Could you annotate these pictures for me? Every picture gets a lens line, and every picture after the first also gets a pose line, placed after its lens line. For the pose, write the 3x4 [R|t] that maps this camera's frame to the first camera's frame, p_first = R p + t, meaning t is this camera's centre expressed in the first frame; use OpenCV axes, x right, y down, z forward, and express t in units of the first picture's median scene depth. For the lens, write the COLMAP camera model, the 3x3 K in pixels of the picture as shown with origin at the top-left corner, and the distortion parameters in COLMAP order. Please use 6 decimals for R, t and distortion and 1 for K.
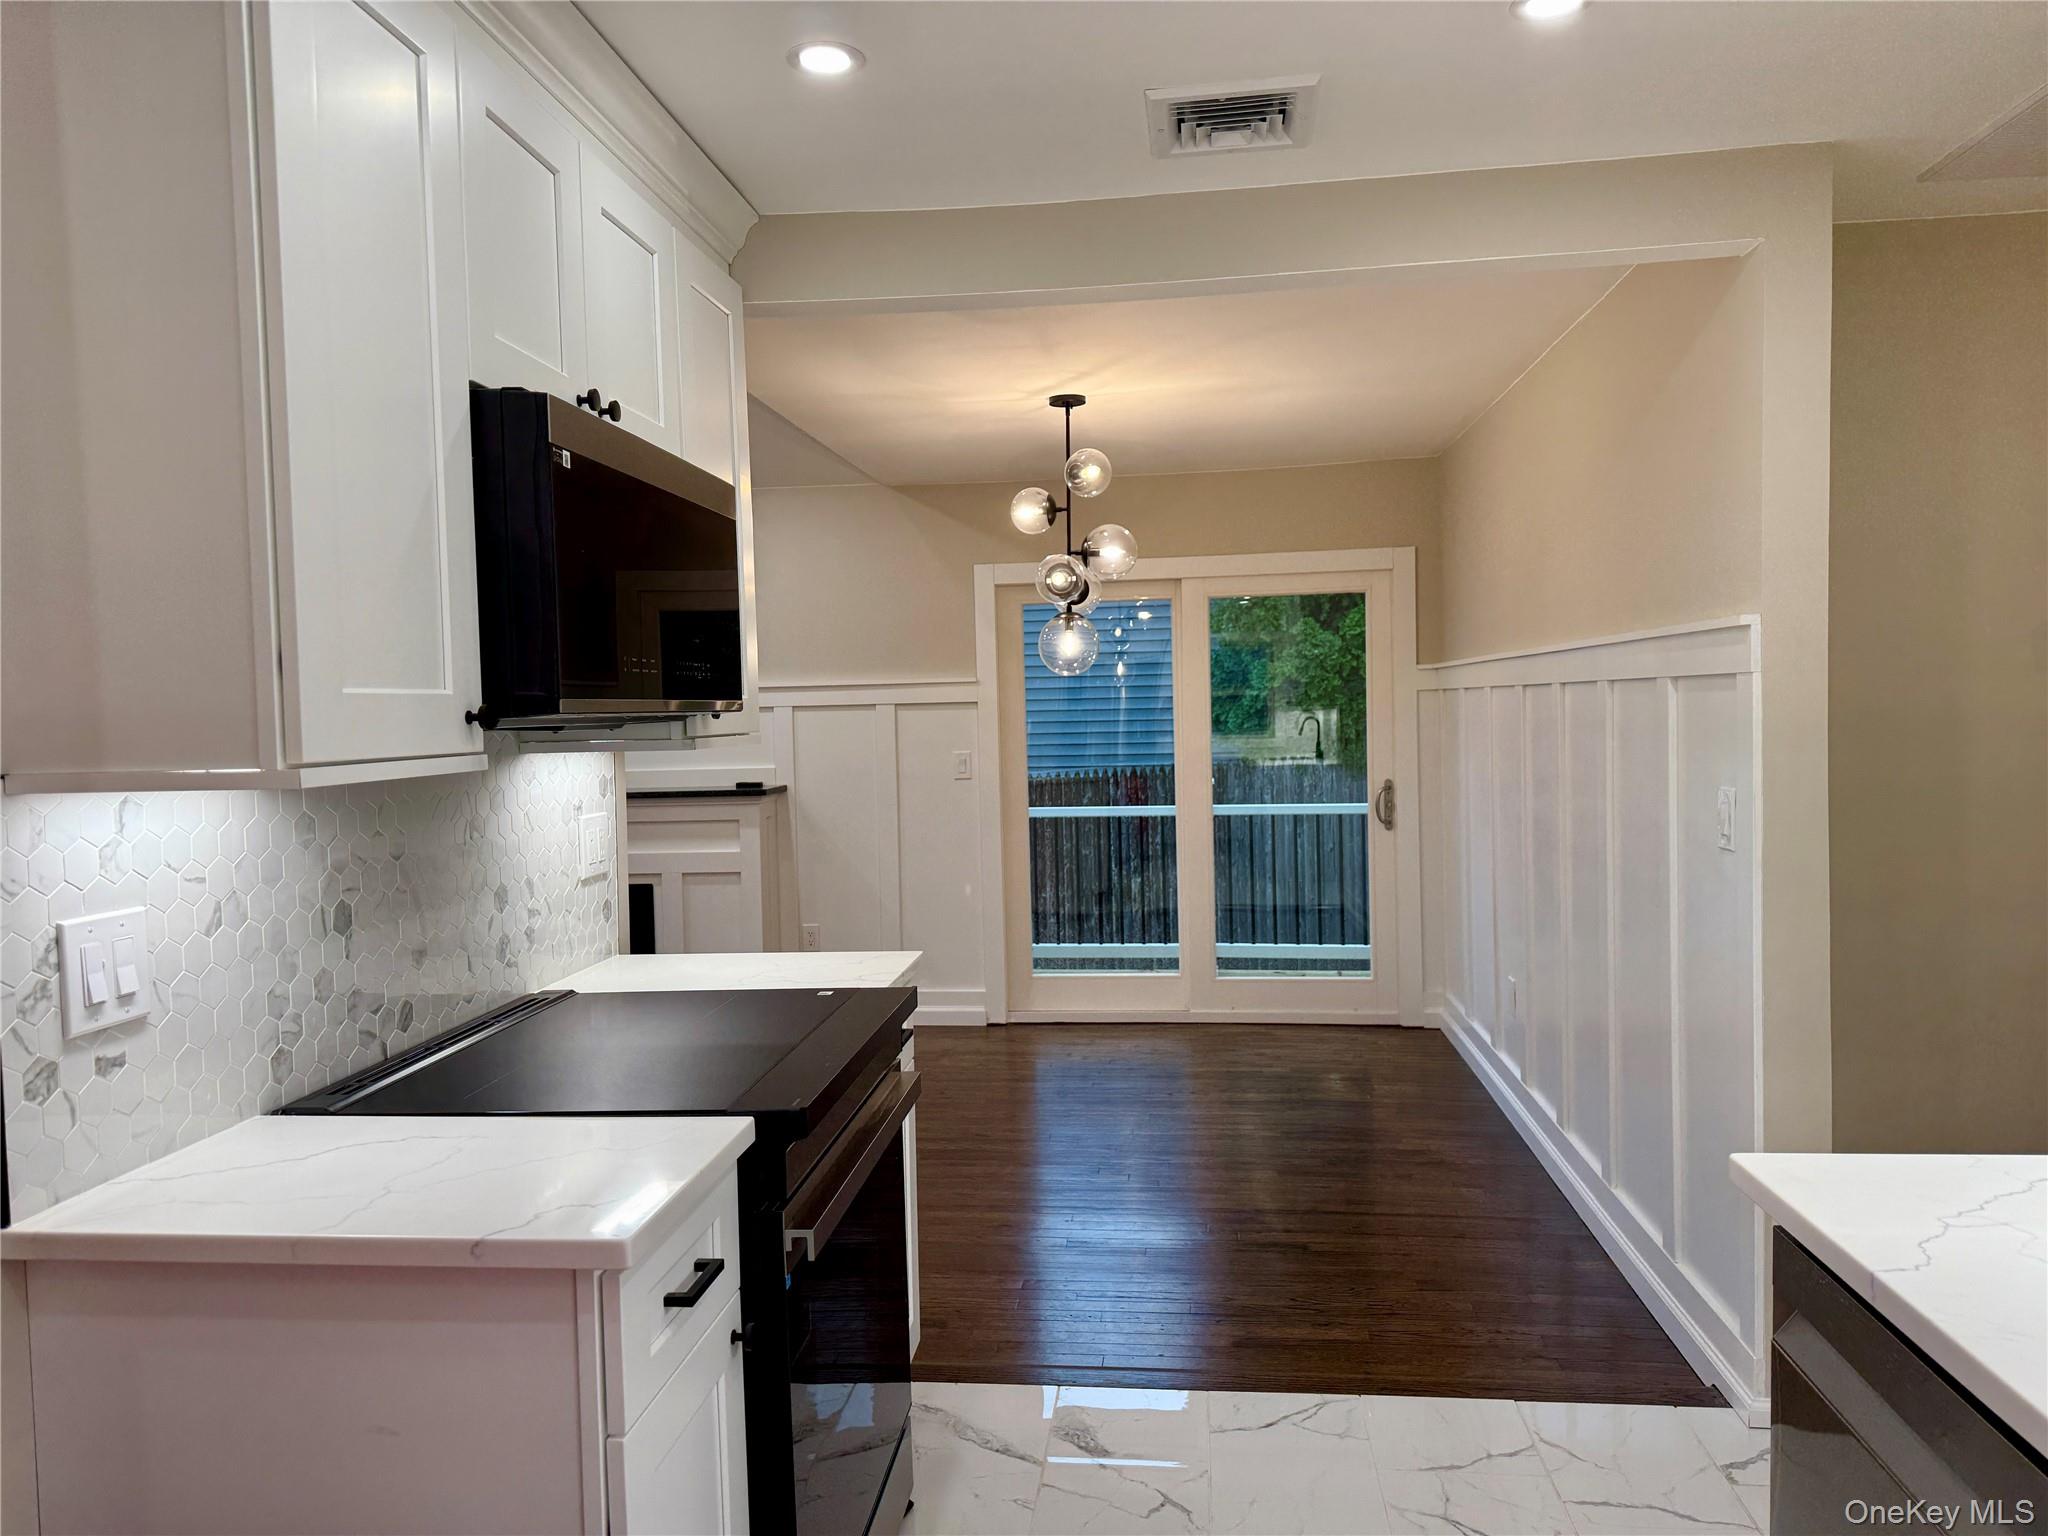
lens RADIAL K [[1425.6, 0, 1020.0], [0, 1425.6, 782.6], [0, 0, 1]] dist [0.098520, -0.127795]
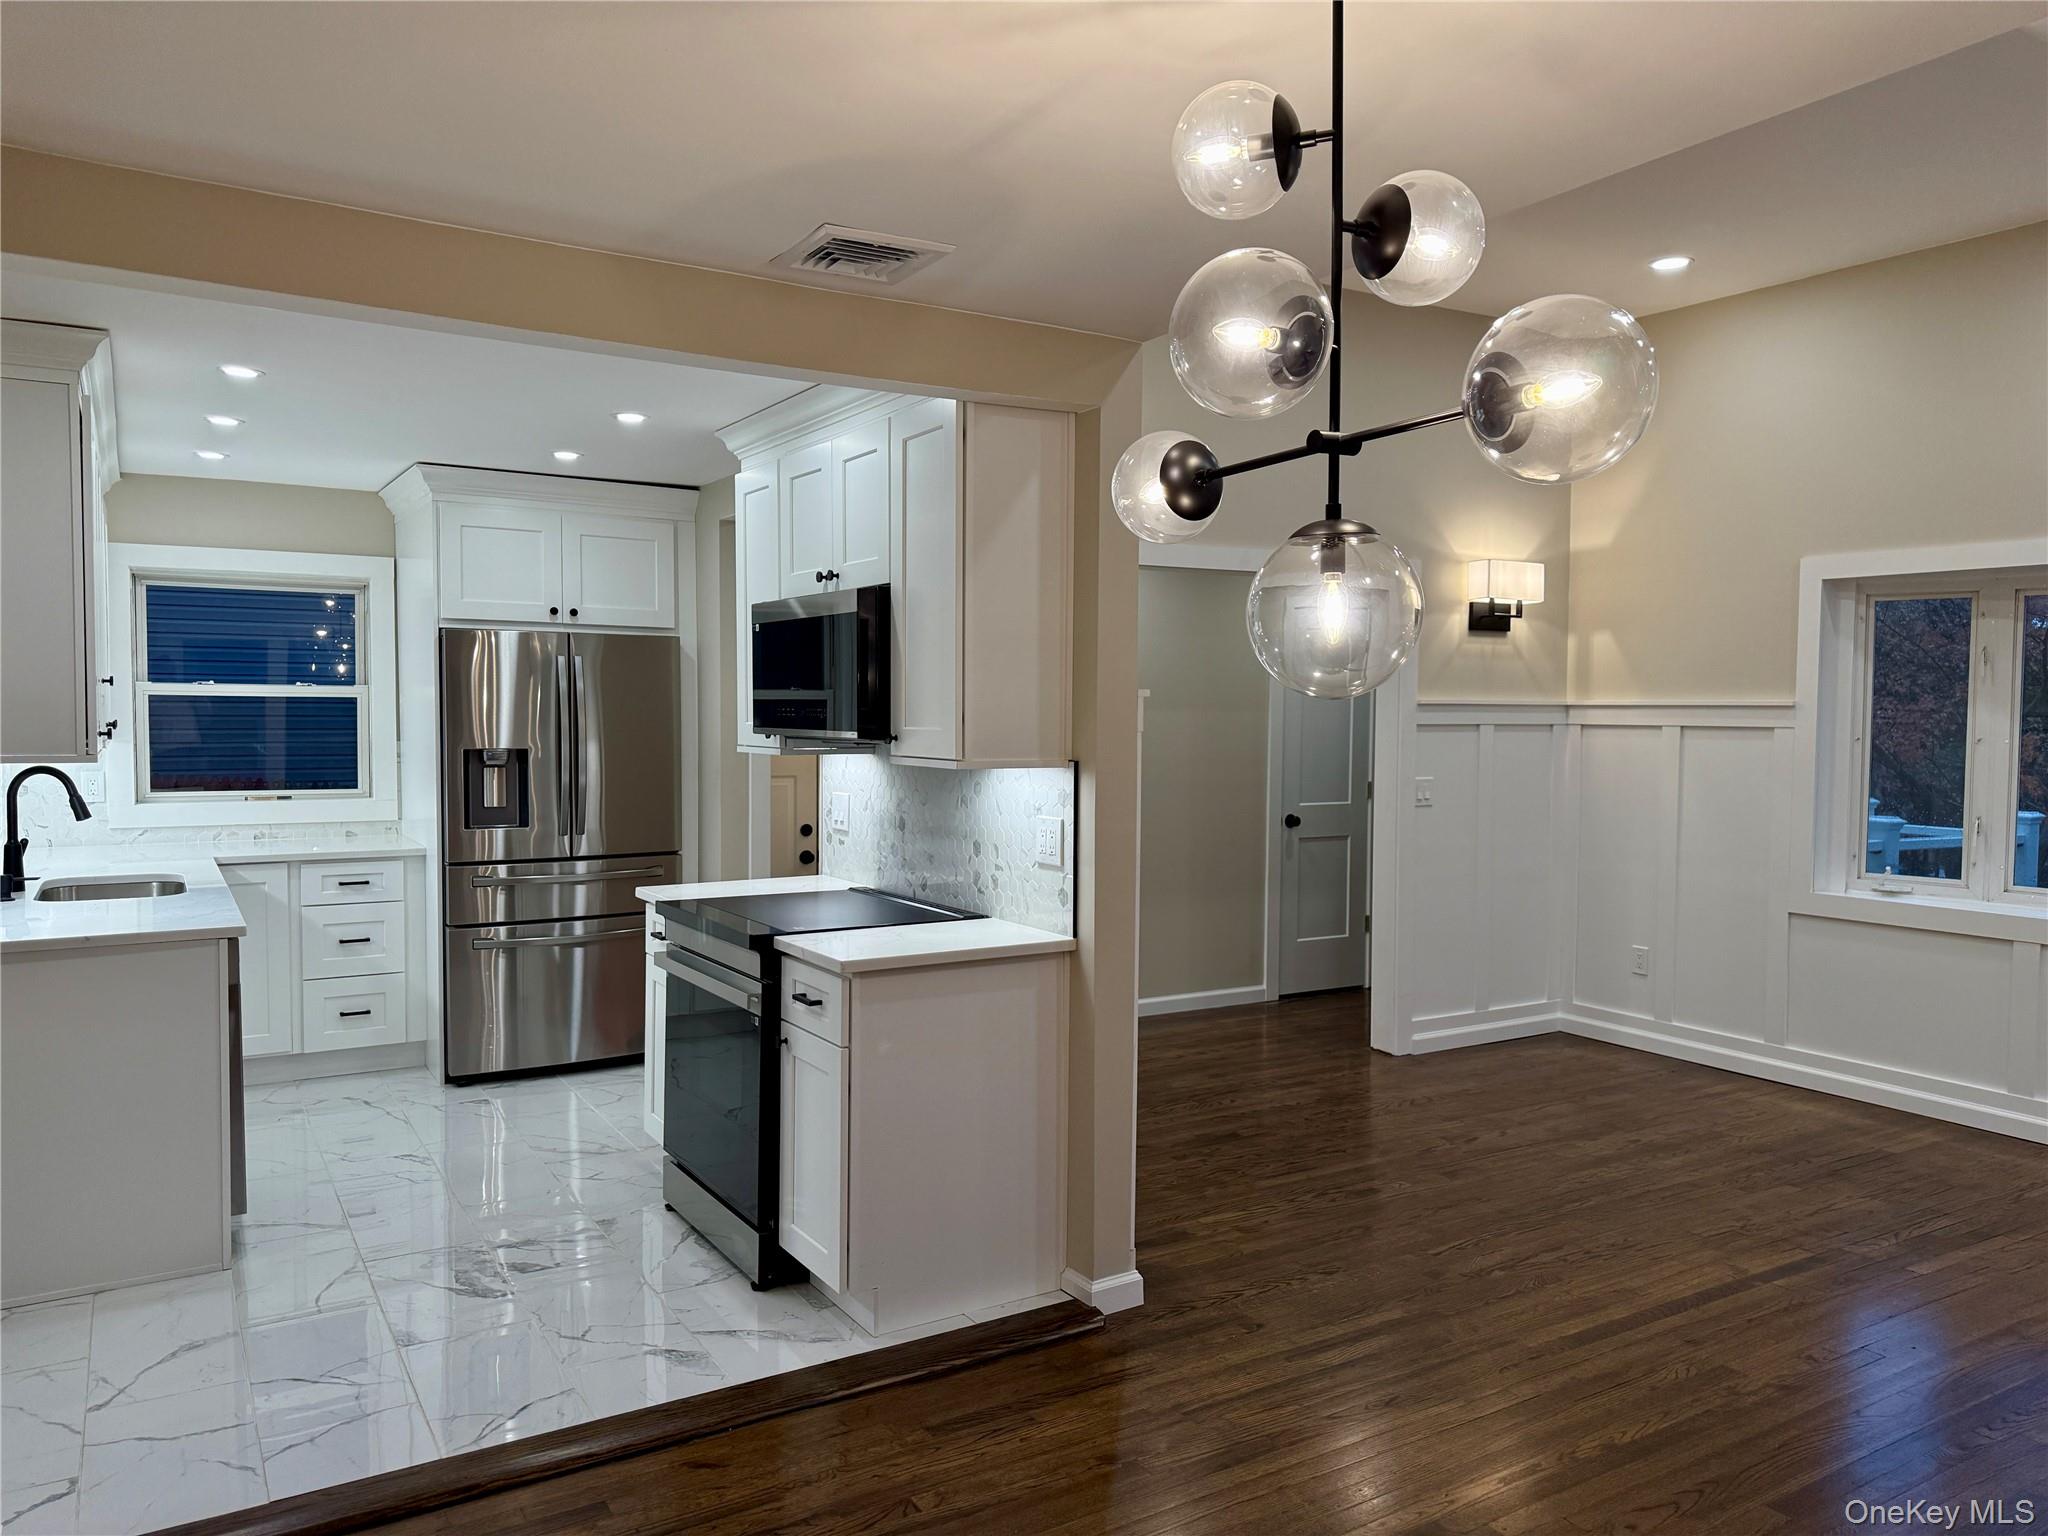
lens RADIAL K [[1425.6, 0, 1020.0], [0, 1425.6, 782.6], [0, 0, 1]] dist [0.098520, -0.127795]
pose [[-0.790176, 0.053865, -0.610509, 0.318470], [-0.016144, 0.993955, 0.108593, -0.092774], [0.612668, 0.095664, -0.784530, 1.249748]]
